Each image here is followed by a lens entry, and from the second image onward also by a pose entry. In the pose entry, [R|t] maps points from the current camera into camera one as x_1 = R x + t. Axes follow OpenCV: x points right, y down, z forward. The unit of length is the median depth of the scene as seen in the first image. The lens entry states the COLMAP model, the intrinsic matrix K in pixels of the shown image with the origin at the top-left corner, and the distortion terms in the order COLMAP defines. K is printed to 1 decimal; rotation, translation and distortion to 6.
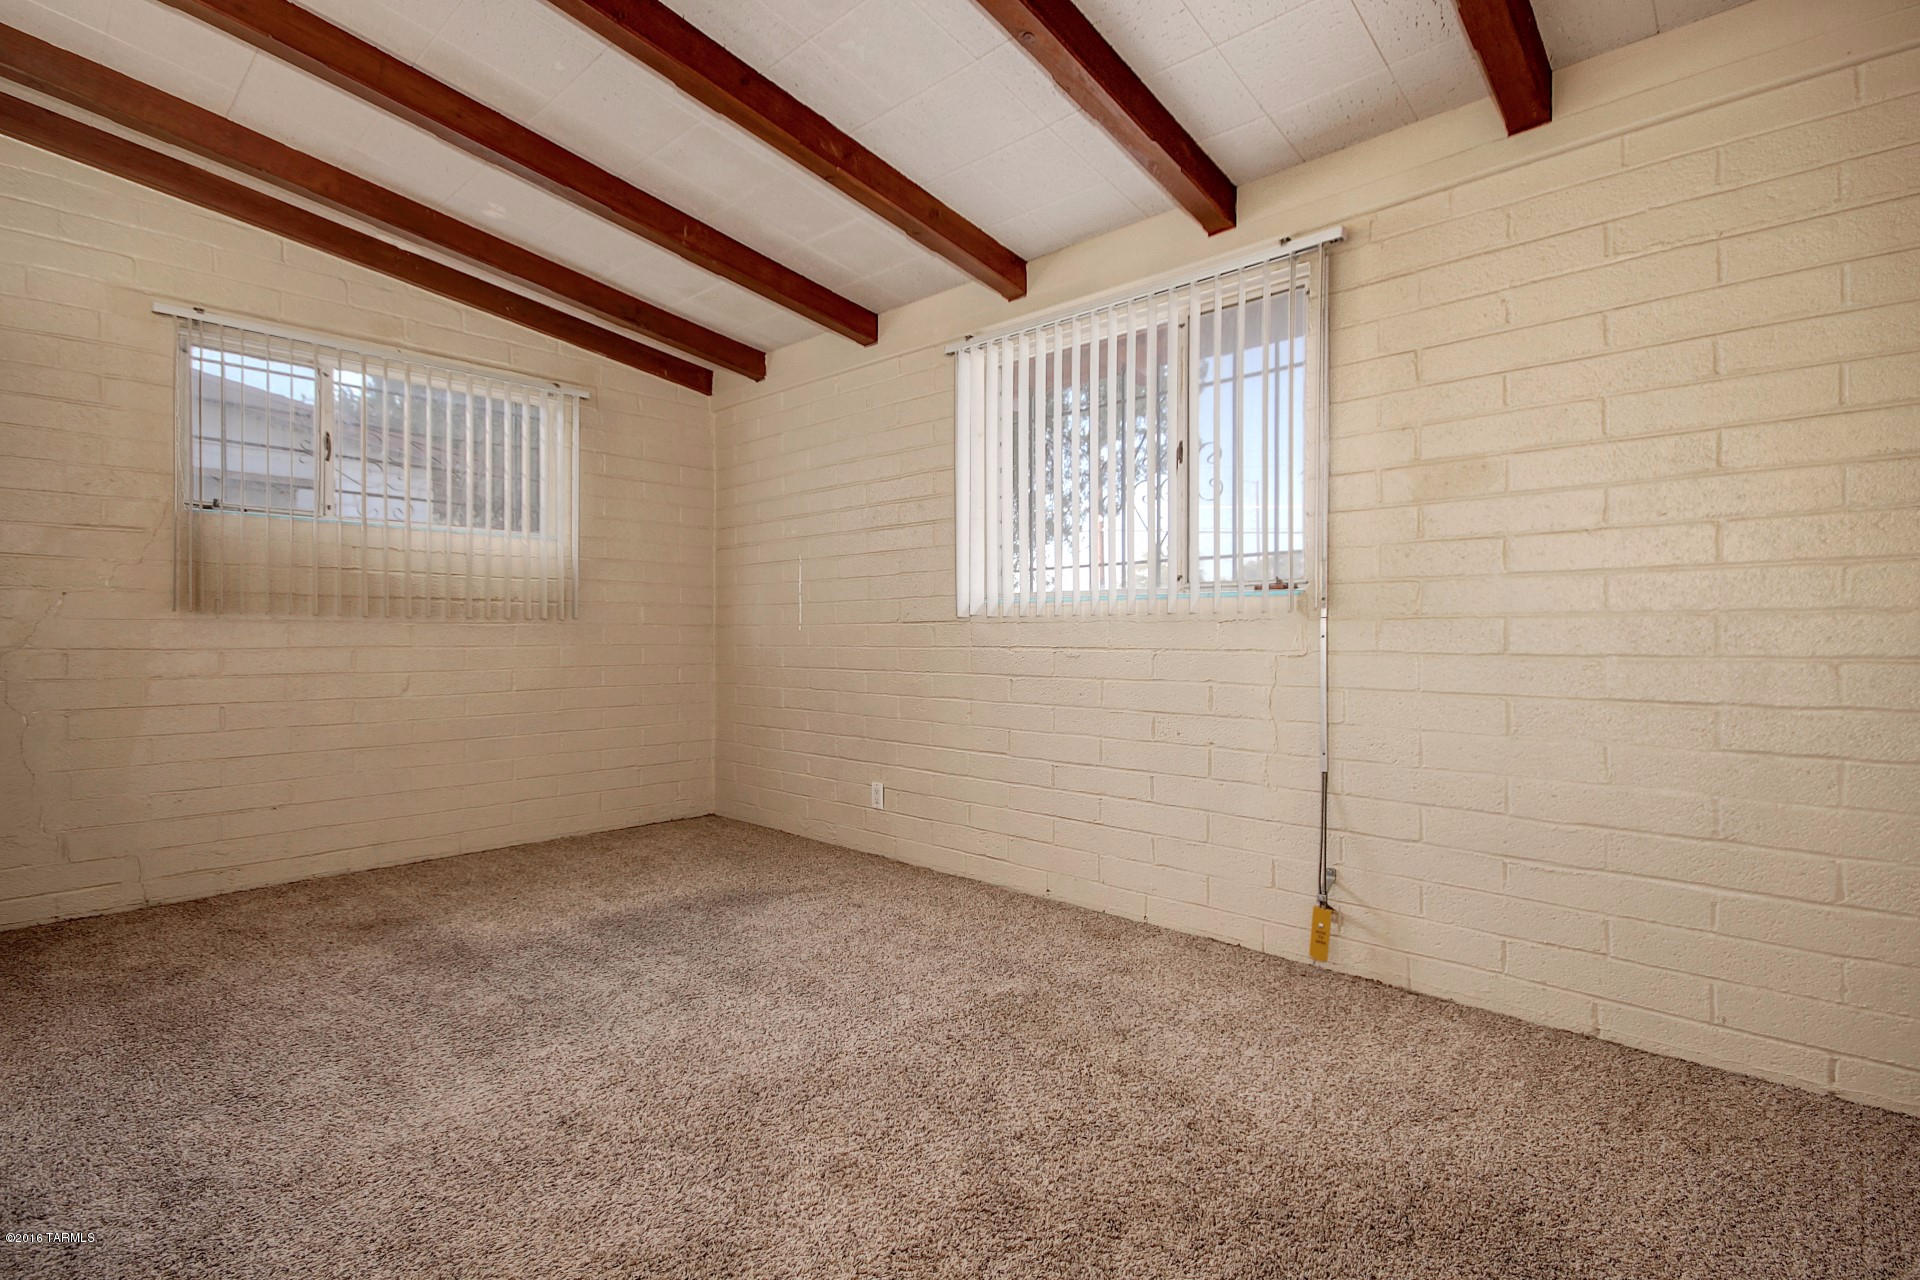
lens RADIAL K [[890.5, 0, 964.8], [0, 890.5, 642.5], [0, 0, 1]] dist [0.002852, -0.000189]
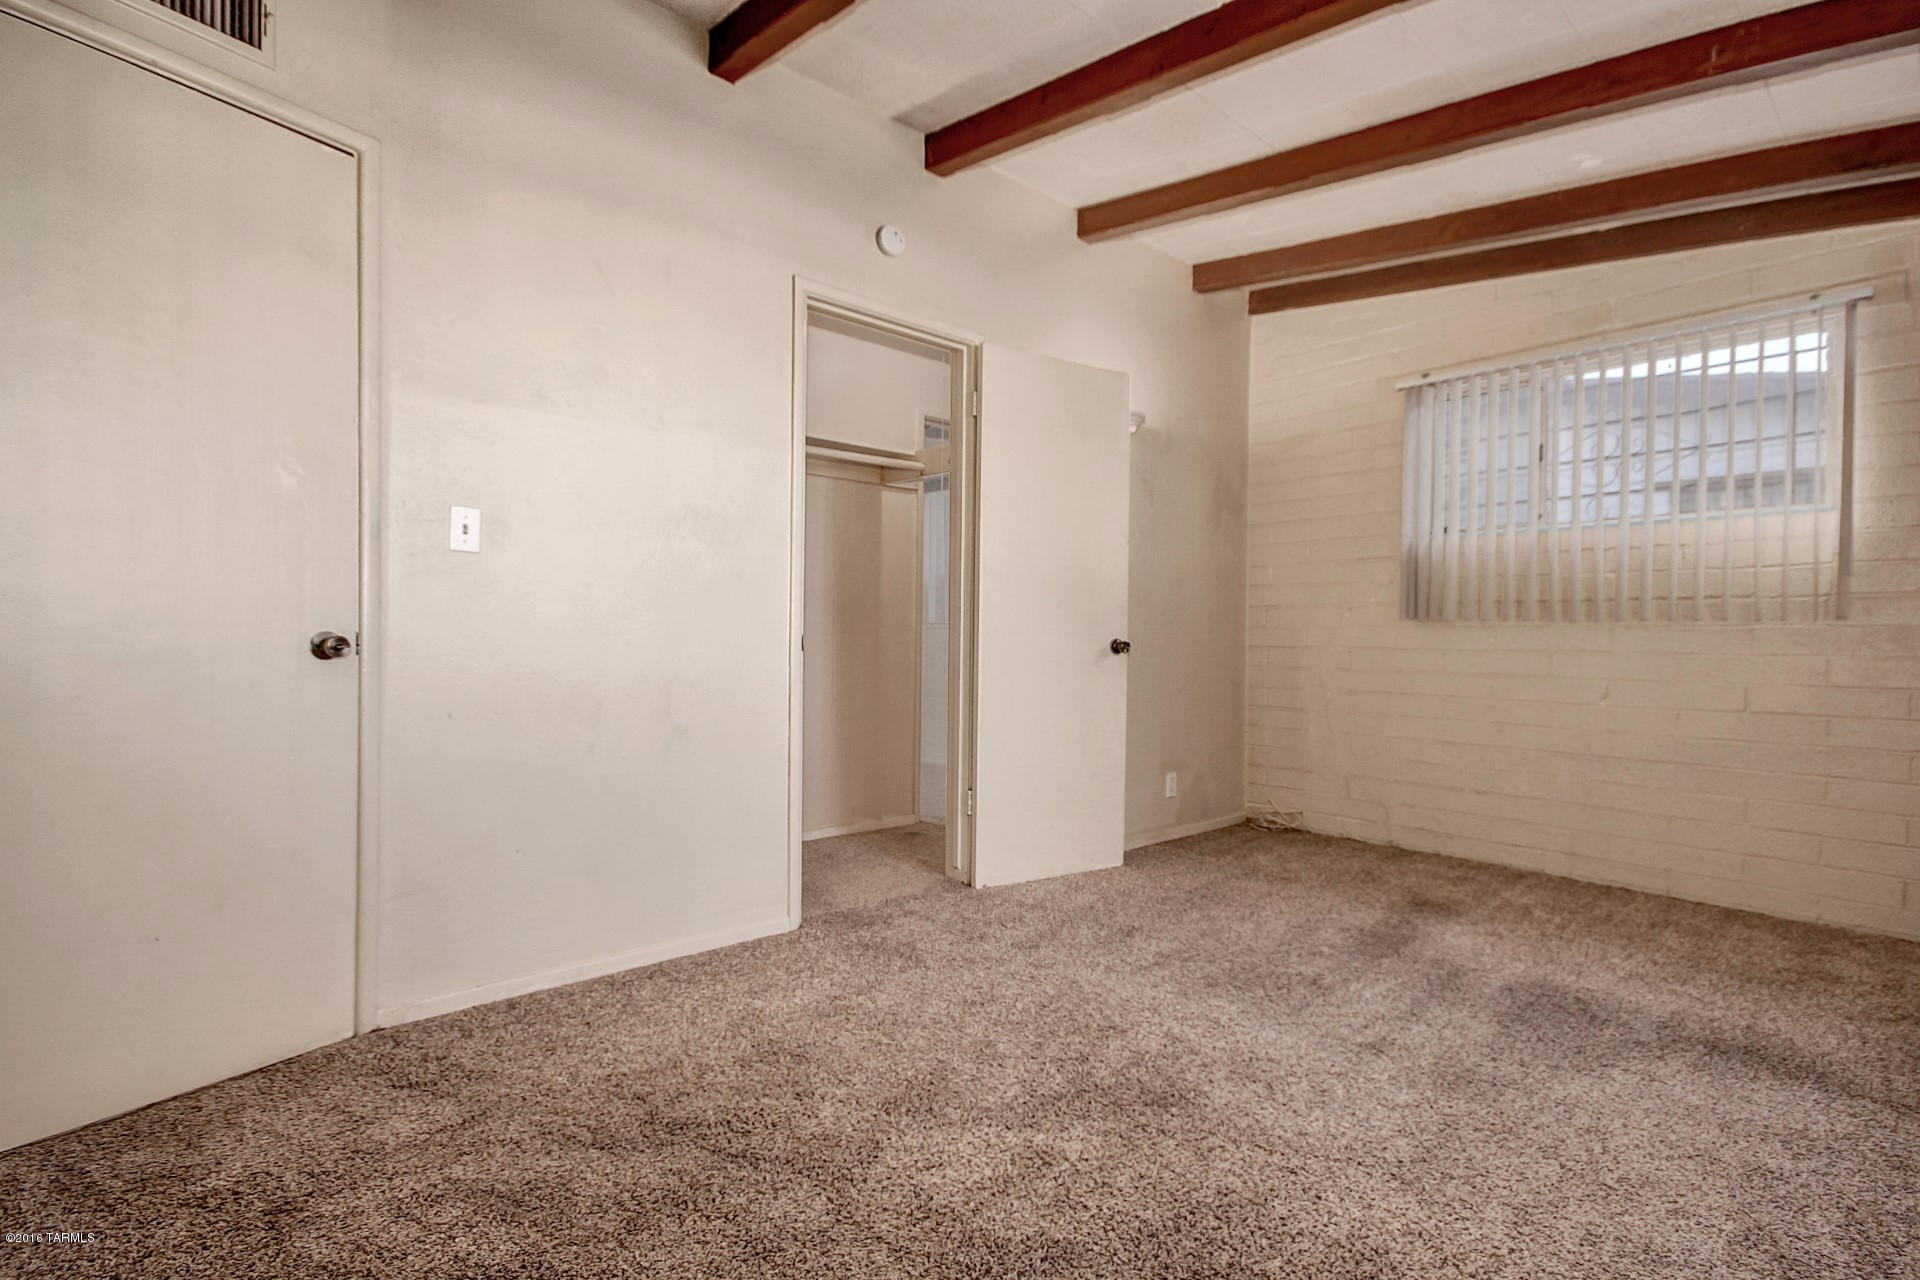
lens RADIAL K [[890.5, 0, 964.8], [0, 890.5, 642.5], [0, 0, 1]] dist [0.002852, -0.000189]
pose [[-0.108056, 0.005044, -0.994132, 0.485128], [-0.015912, 0.999850, 0.006803, -0.001405], [0.994017, 0.016554, -0.107960, 0.559261]]
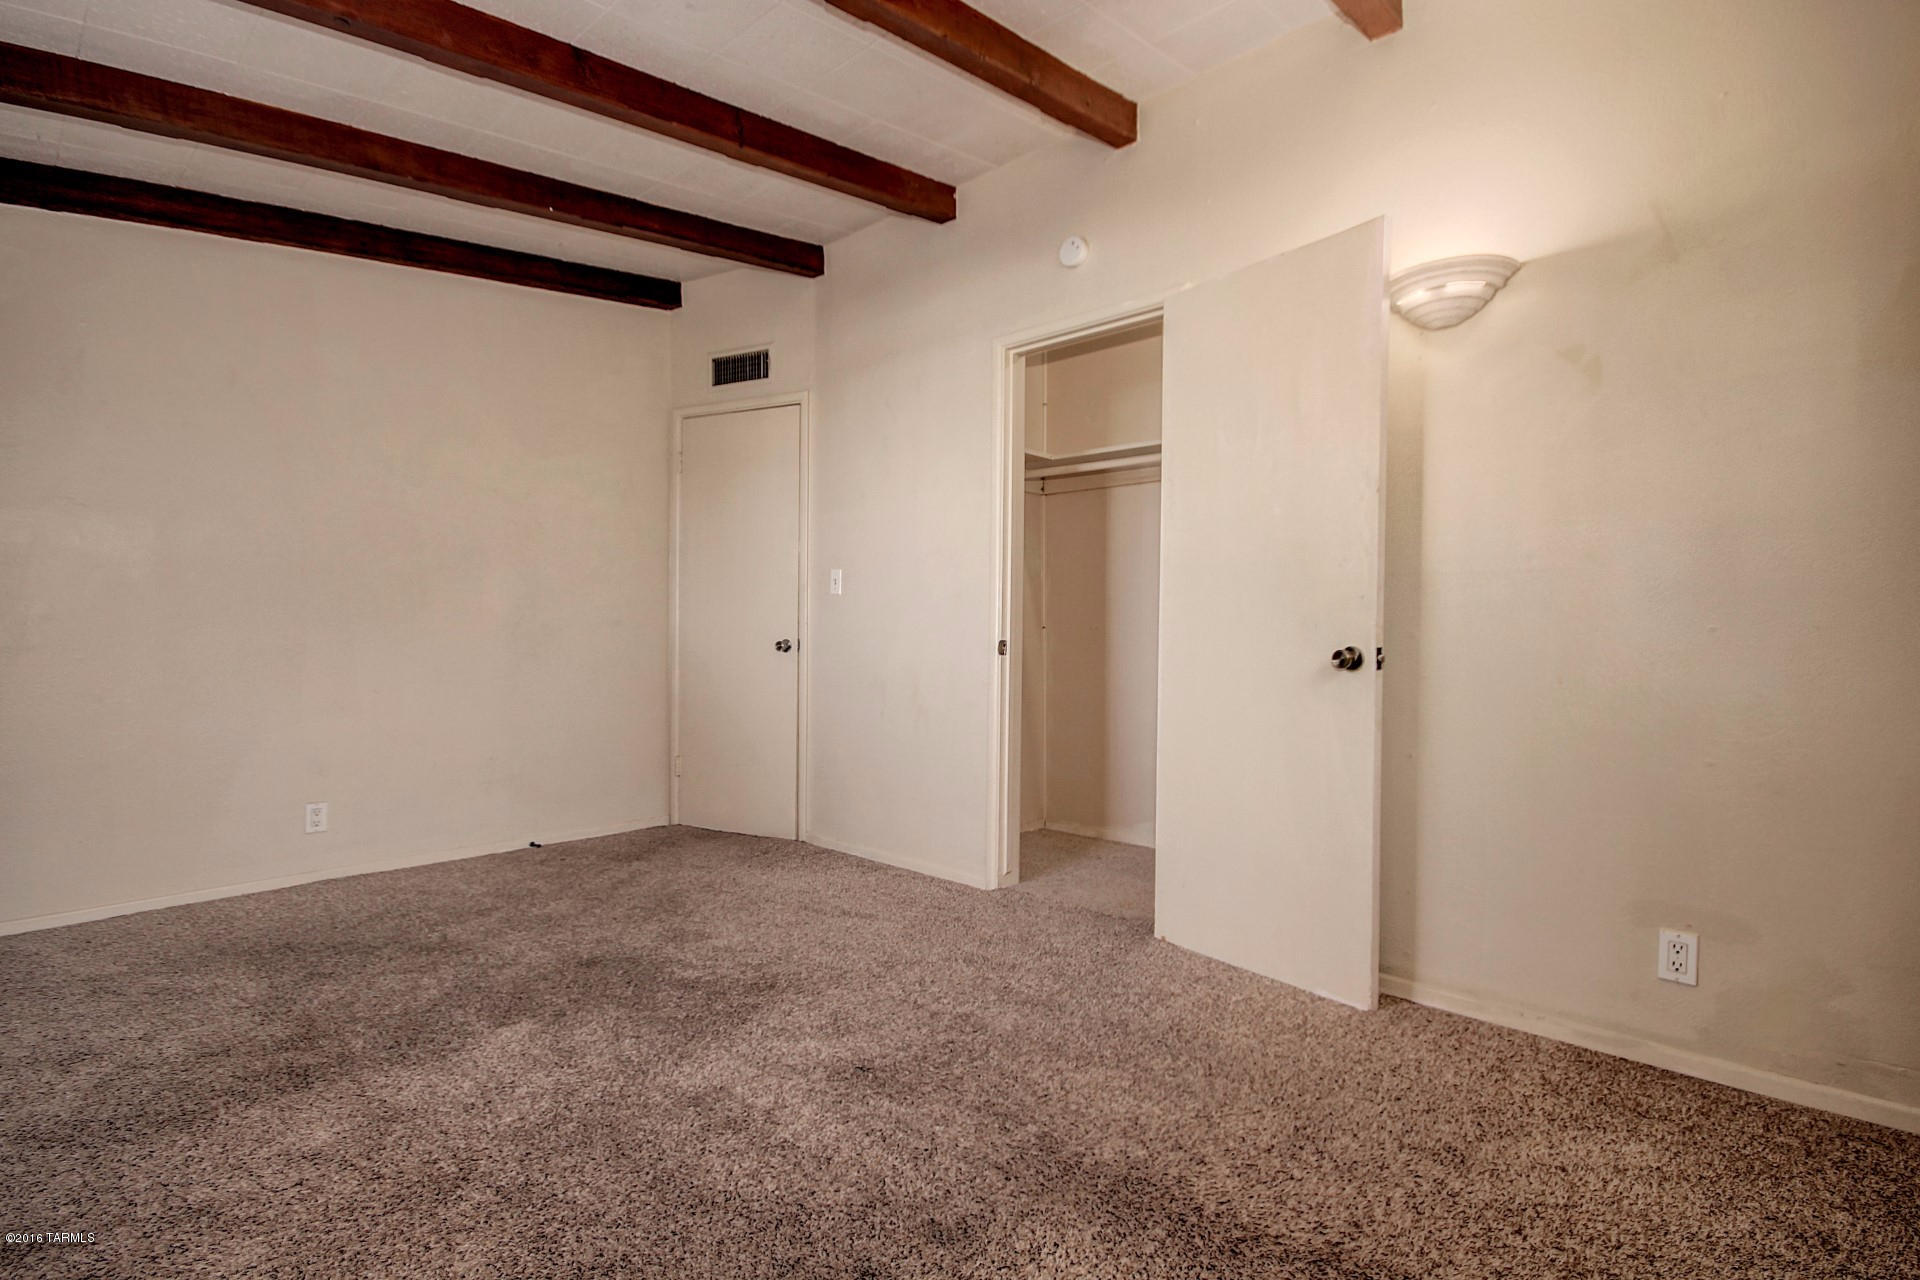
lens RADIAL K [[890.5, 0, 964.8], [0, 890.5, 642.5], [0, 0, 1]] dist [0.002852, -0.000189]
pose [[-0.999833, -0.014198, -0.011533, -0.426320], [-0.014283, 0.999871, 0.007297, -0.007578], [0.011428, 0.007461, -0.999907, 1.433211]]
